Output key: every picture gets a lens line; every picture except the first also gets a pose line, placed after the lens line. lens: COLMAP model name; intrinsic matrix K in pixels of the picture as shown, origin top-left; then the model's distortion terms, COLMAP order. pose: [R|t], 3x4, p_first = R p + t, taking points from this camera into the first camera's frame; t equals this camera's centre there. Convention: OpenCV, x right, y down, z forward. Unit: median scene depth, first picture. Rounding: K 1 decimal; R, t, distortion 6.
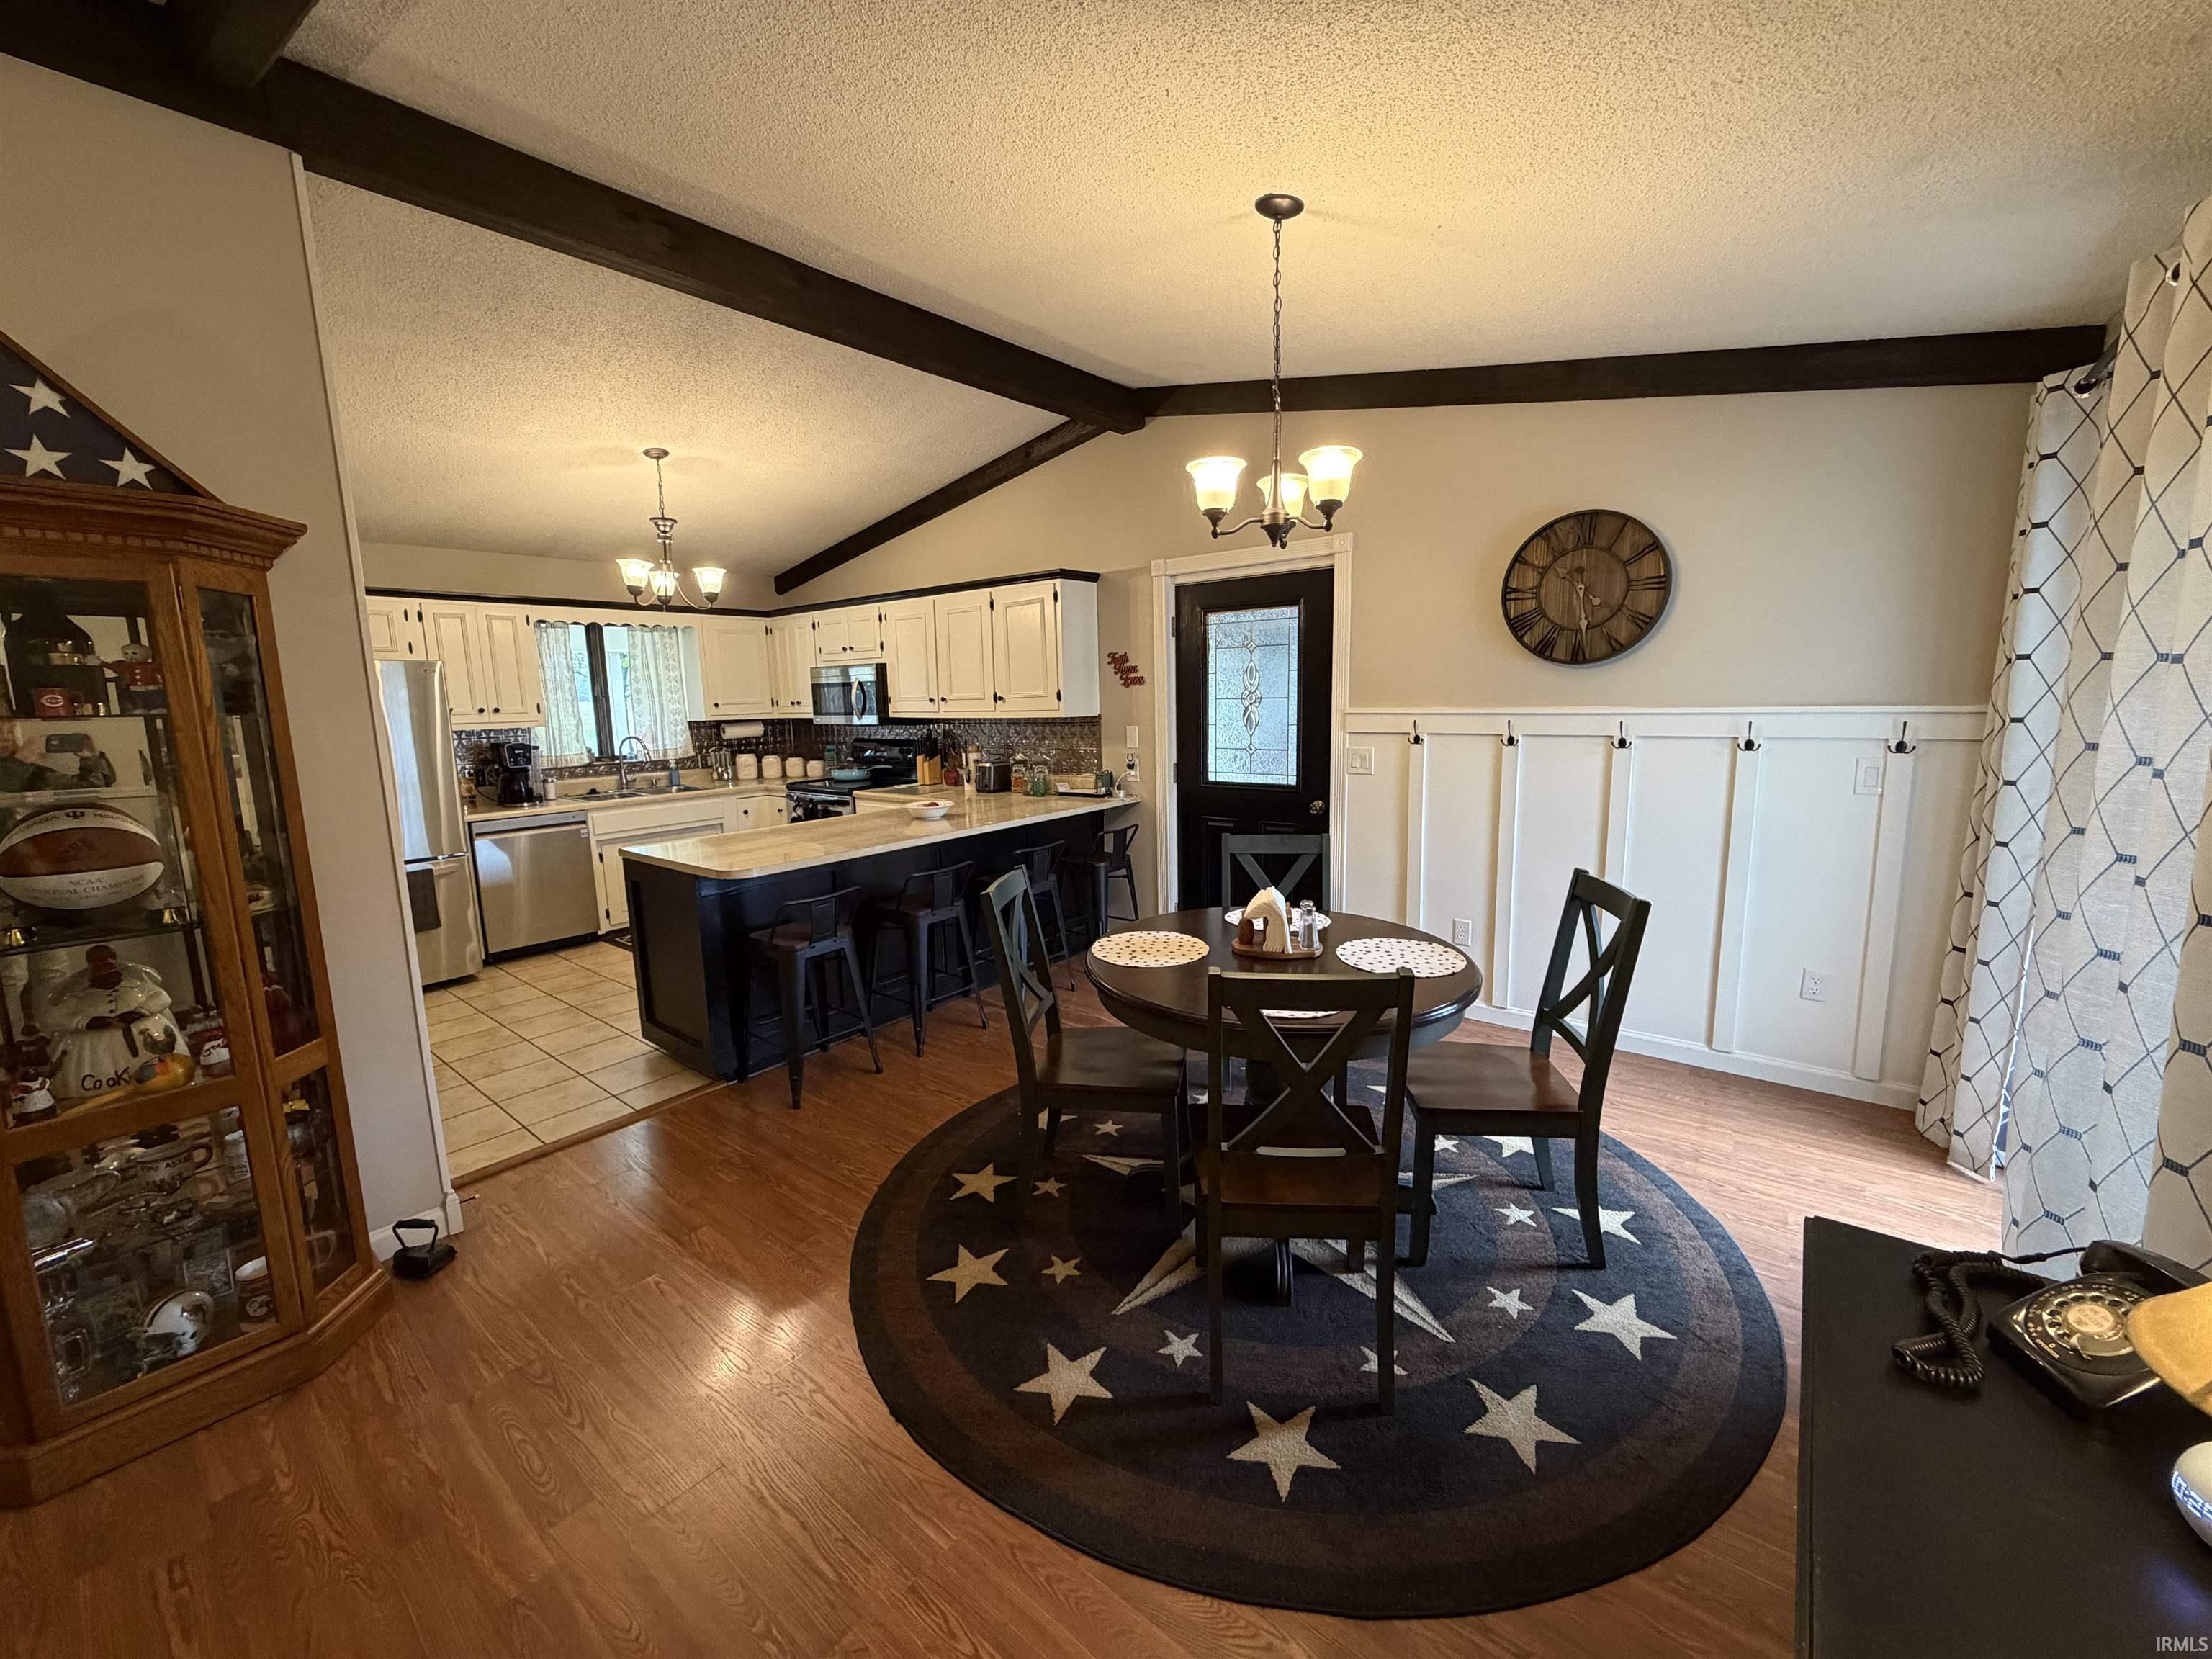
lens RADIAL K [[880.4, 0, 1103.5], [0, 880.4, 824.1], [0, 0, 1]] dist [-0.001416, 0.000461]
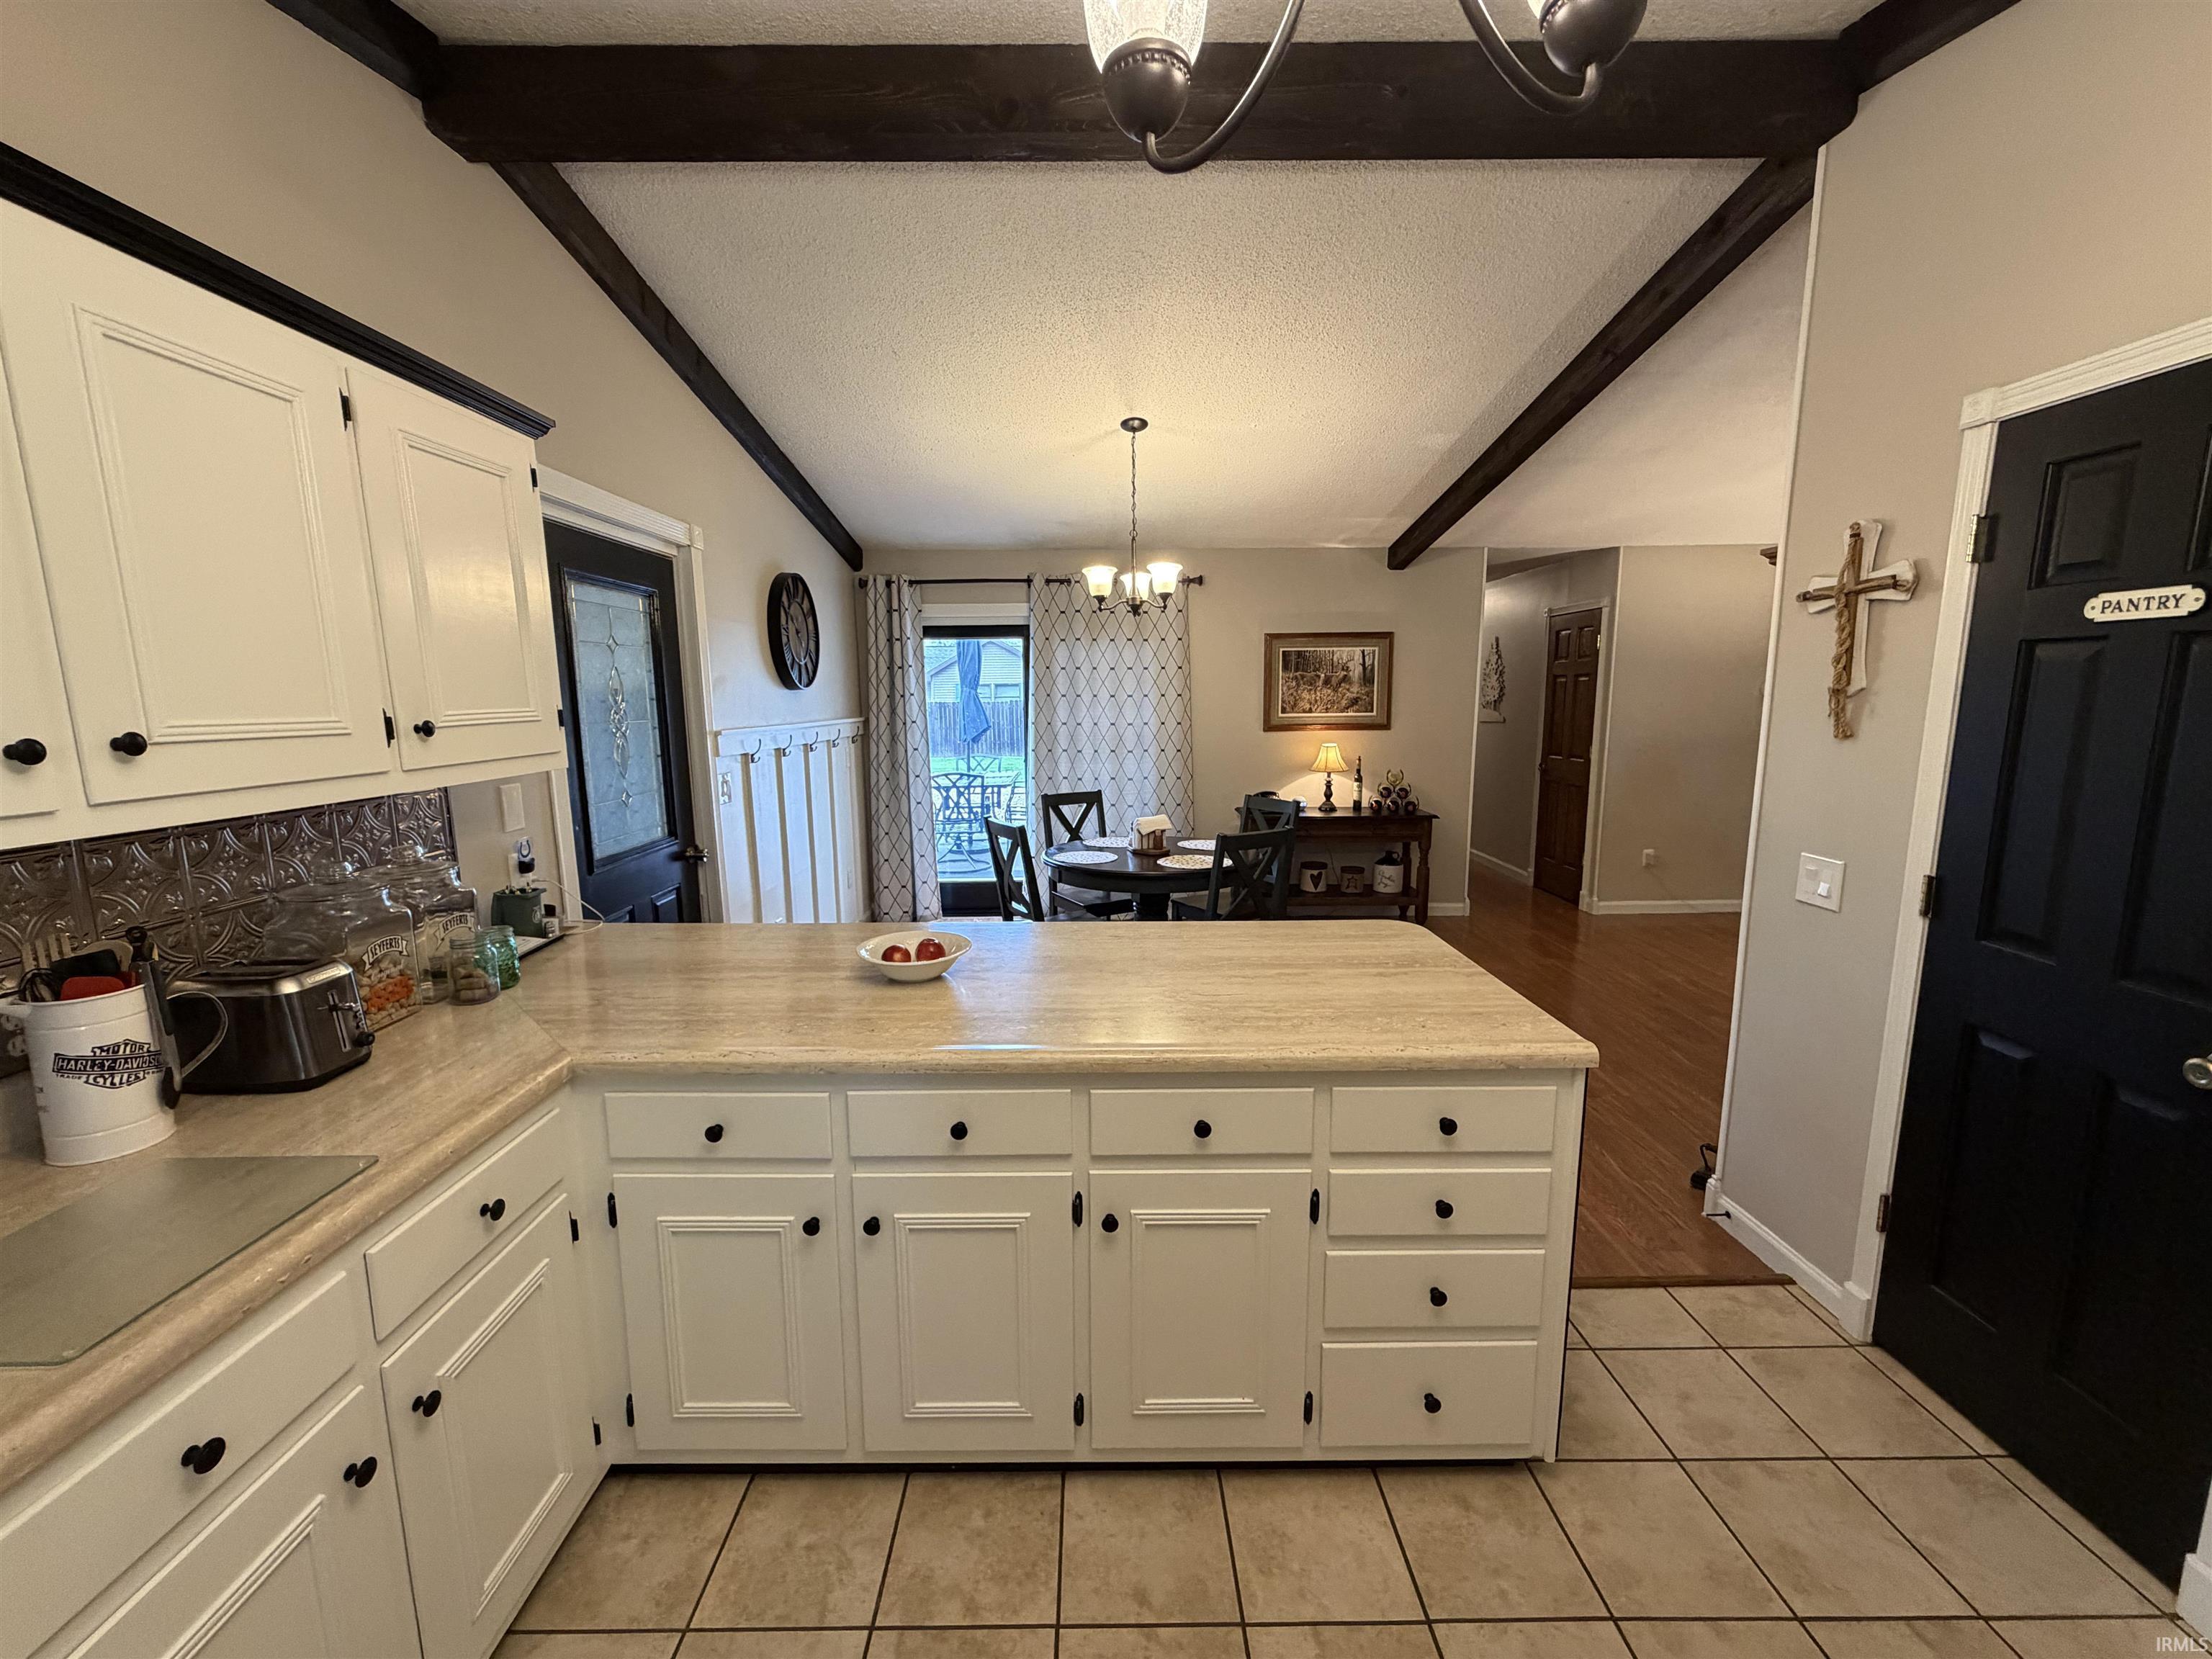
lens RADIAL K [[880.4, 0, 1095.6], [0, 880.4, 827.3], [0, 0, 1]] dist [-0.001416, 0.000461]
pose [[-0.637011, -0.083873, 0.766278, -0.450203], [0.142112, 0.964246, 0.223681, -0.126203], [-0.757641, 0.251385, -0.602316, 0.882184]]
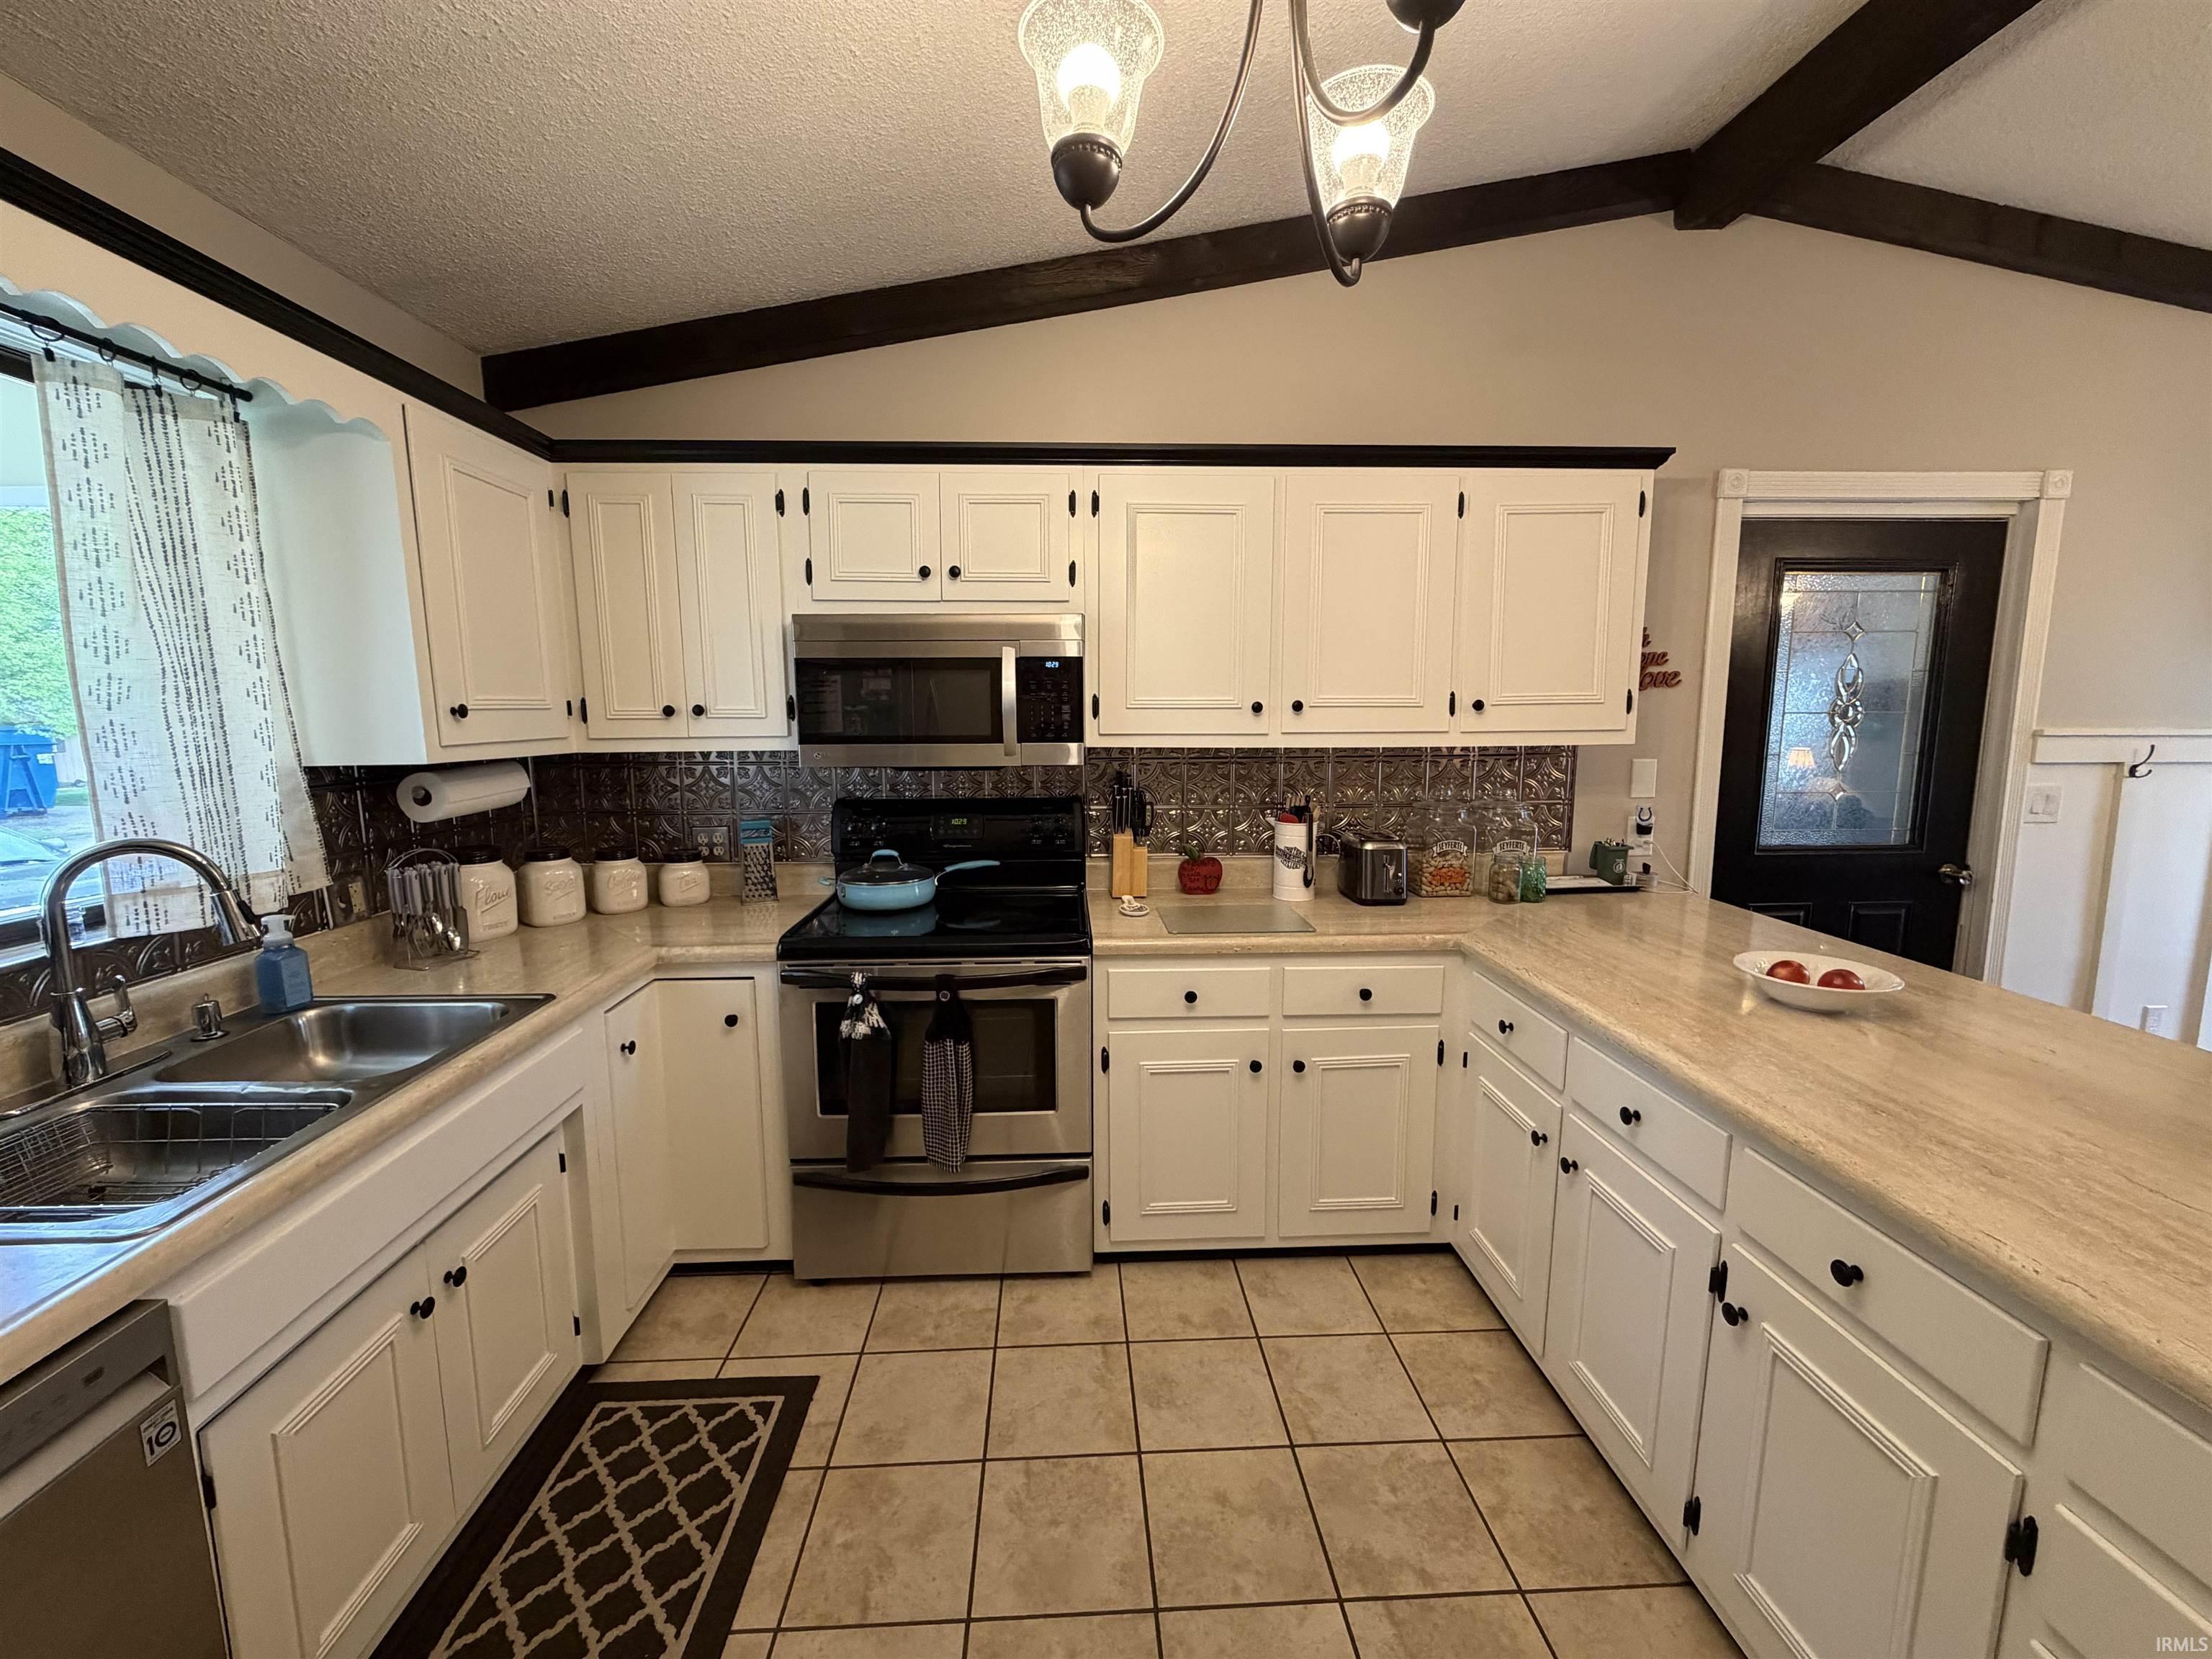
lens RADIAL K [[880.4, 0, 1106.1], [0, 880.4, 829.9], [0, 0, 1]] dist [-0.001416, 0.000461]
pose [[0.742494, -0.069034, 0.666286, -0.511728], [0.086602, 0.996220, 0.006712, -0.083699], [-0.664231, 0.052718, 0.745666, 0.678269]]
